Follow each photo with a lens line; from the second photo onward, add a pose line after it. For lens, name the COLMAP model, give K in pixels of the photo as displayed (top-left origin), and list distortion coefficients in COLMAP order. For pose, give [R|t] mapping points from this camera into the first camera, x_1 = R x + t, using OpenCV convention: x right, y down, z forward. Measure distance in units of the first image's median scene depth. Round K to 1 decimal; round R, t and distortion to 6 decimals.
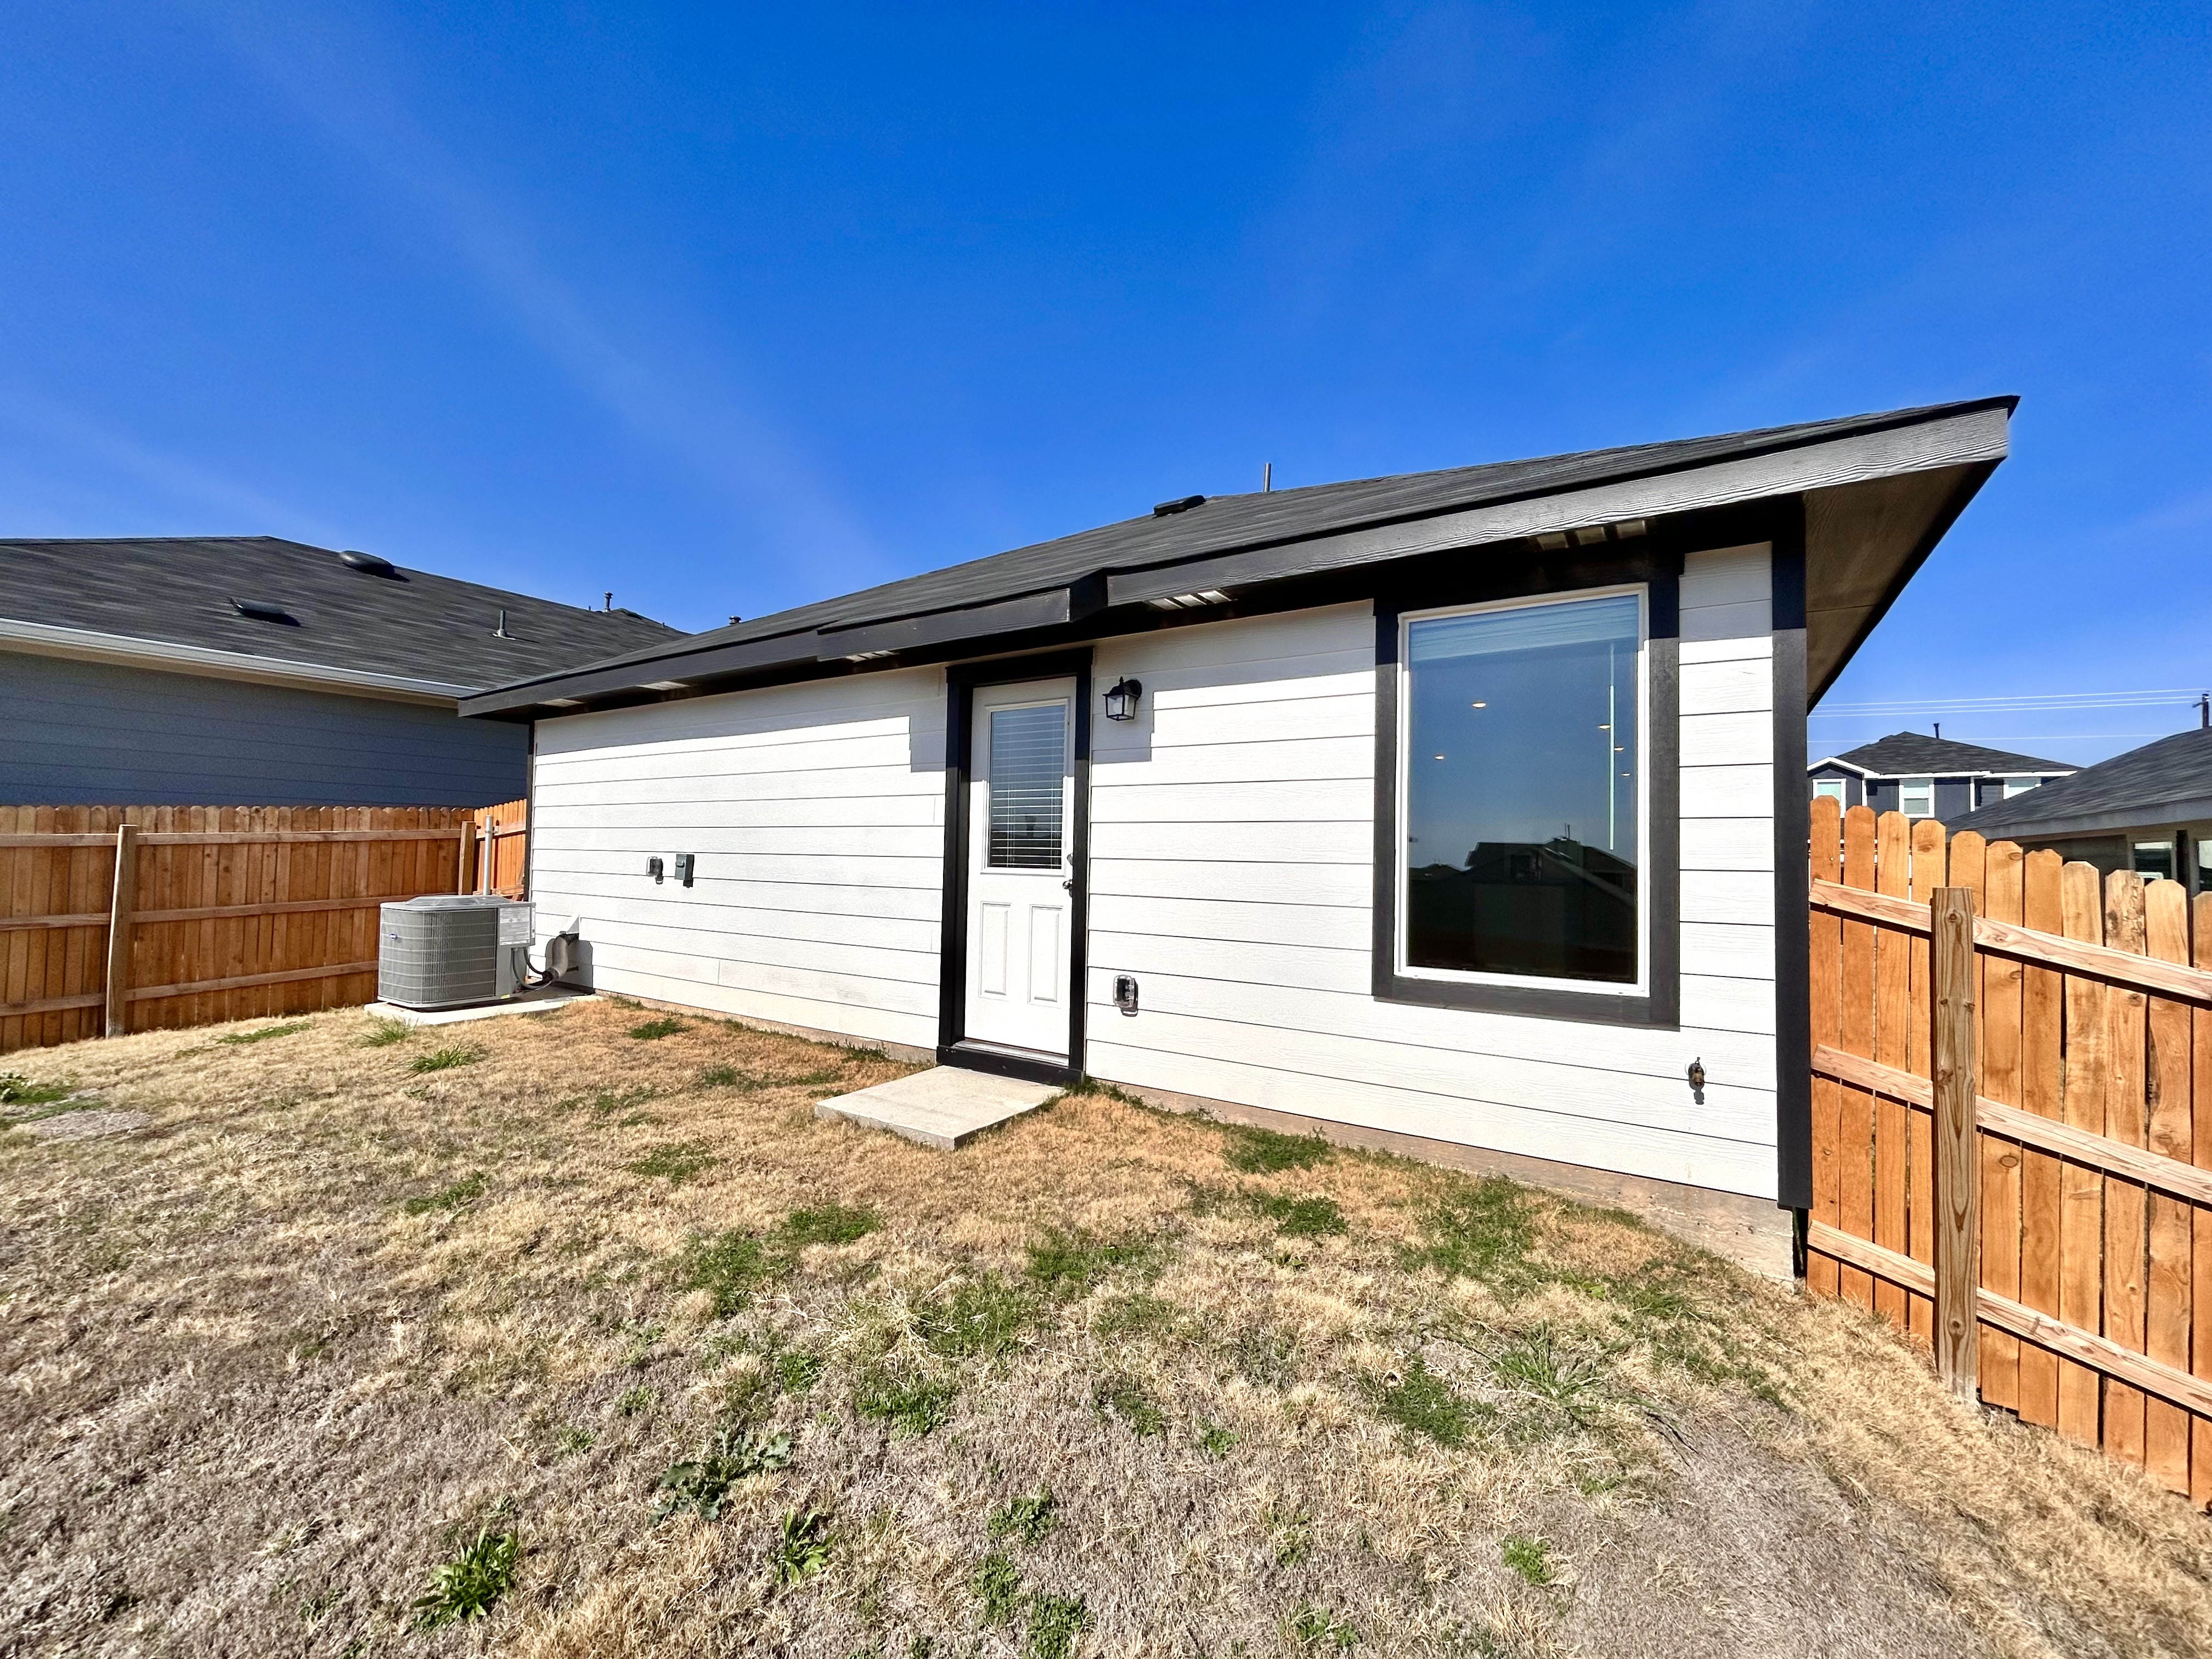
lens RADIAL K [[892.7, 0, 1110.2], [0, 892.7, 837.1], [0, 0, 1]] dist [-0.004385, 0.002123]
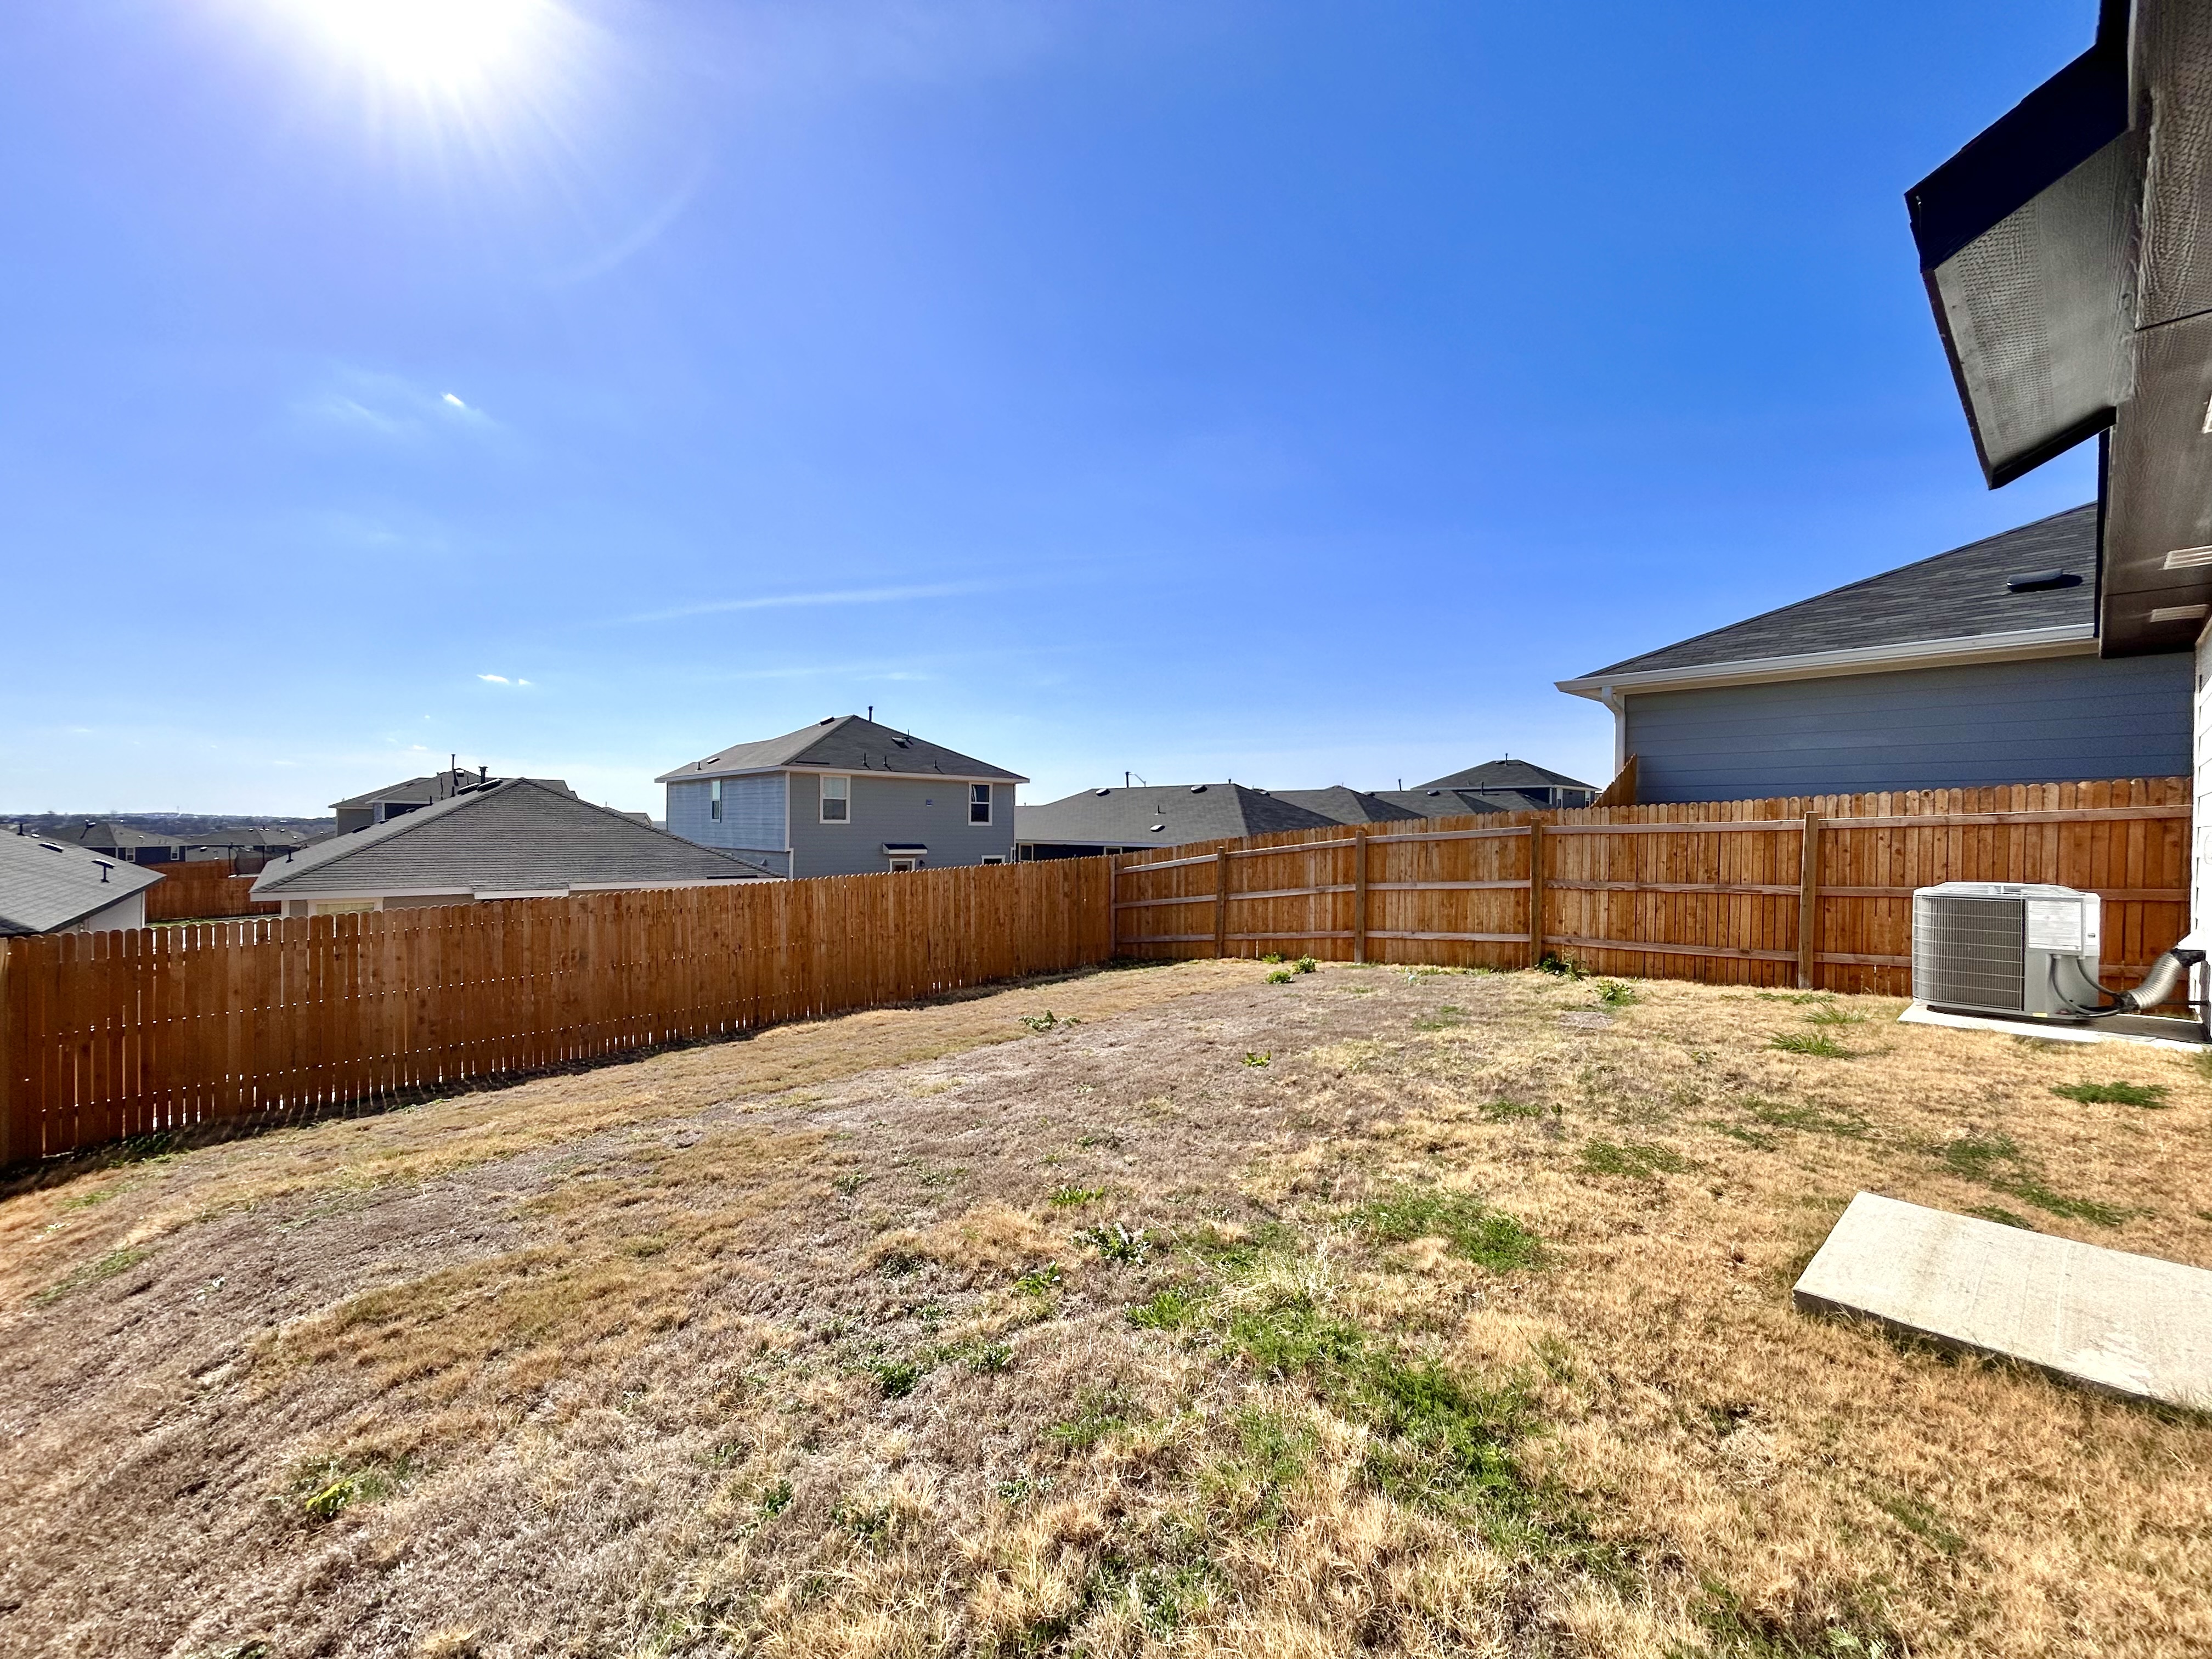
lens RADIAL K [[892.7, 0, 1103.0], [0, 892.7, 831.6], [0, 0, 1]] dist [-0.004385, 0.002123]
pose [[-0.252998, -0.013598, -0.967371, 0.277284], [0.005677, 0.999863, -0.015539, 0.025627], [0.967450, -0.009424, -0.252886, 0.394780]]
